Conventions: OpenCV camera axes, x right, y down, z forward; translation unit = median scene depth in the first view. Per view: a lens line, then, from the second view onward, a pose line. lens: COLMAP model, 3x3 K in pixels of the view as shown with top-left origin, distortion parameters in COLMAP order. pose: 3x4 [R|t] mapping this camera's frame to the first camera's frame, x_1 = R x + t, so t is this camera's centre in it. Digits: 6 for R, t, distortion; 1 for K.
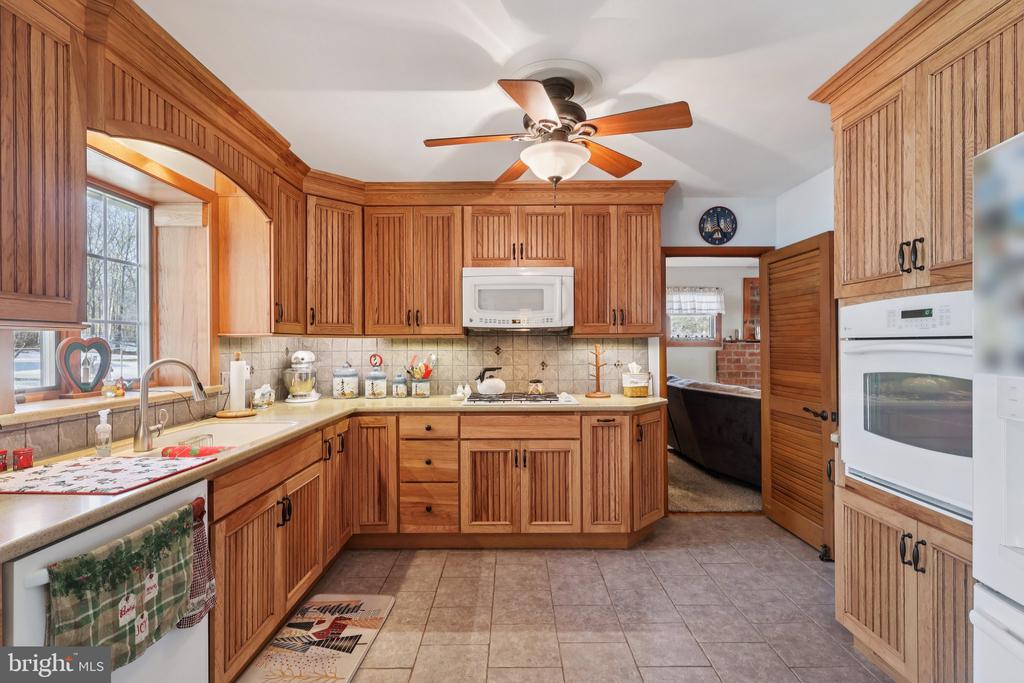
lens RADIAL K [[471.5, 0, 511.6], [0, 471.5, 343.3], [0, 0, 1]] dist [-0.010579, -0.000097]
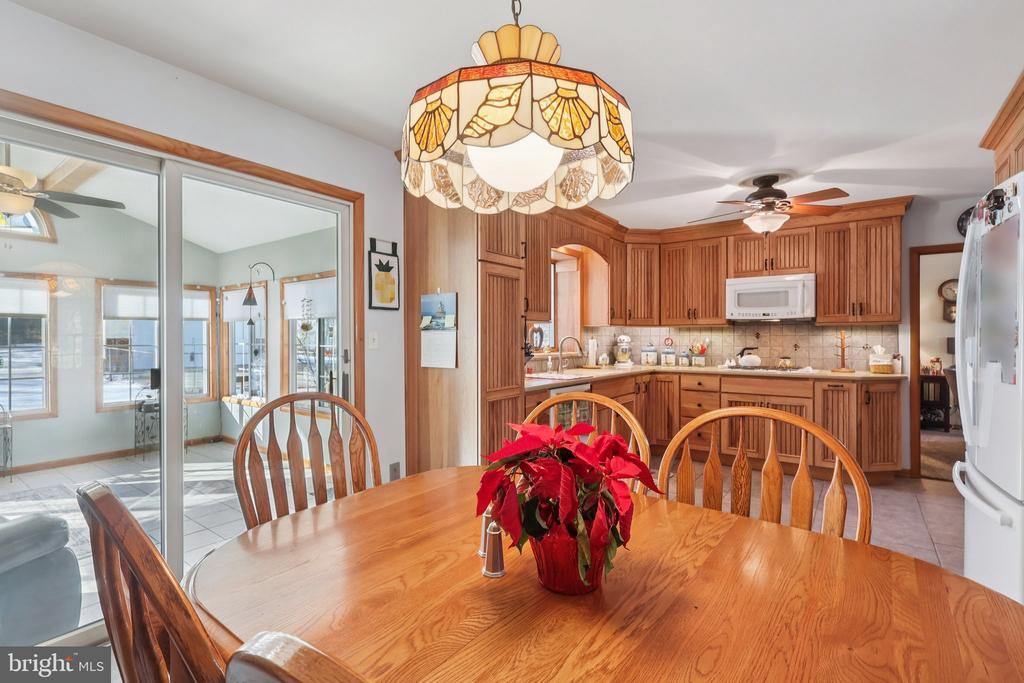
lens RADIAL K [[471.5, 0, 510.4], [0, 471.5, 341.1], [0, 0, 1]] dist [-0.010579, -0.000097]
pose [[0.803980, 0.007525, -0.594609, 0.230798], [-0.001248, 0.999939, 0.010966, 0.019034], [0.594655, -0.008074, 0.803940, -0.593091]]
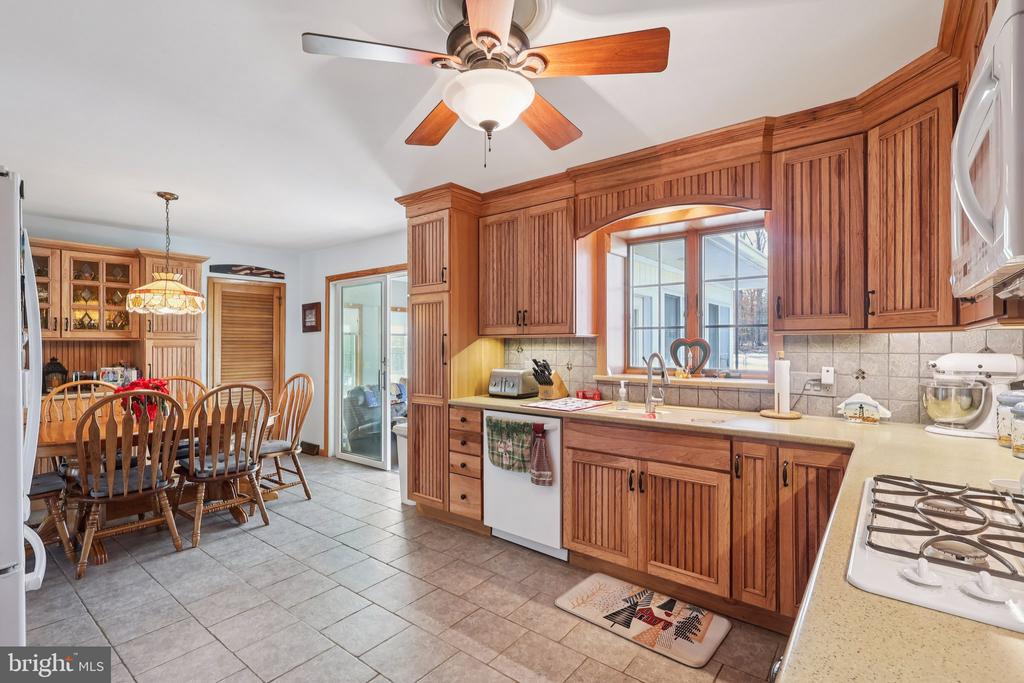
lens RADIAL K [[471.5, 0, 514.0], [0, 471.5, 345.7], [0, 0, 1]] dist [-0.010579, -0.000097]
pose [[-0.613306, 0.006540, -0.789818, 0.422045], [0.005210, 0.999977, 0.004234, 0.000431], [0.789828, -0.001519, -0.613327, 0.947203]]
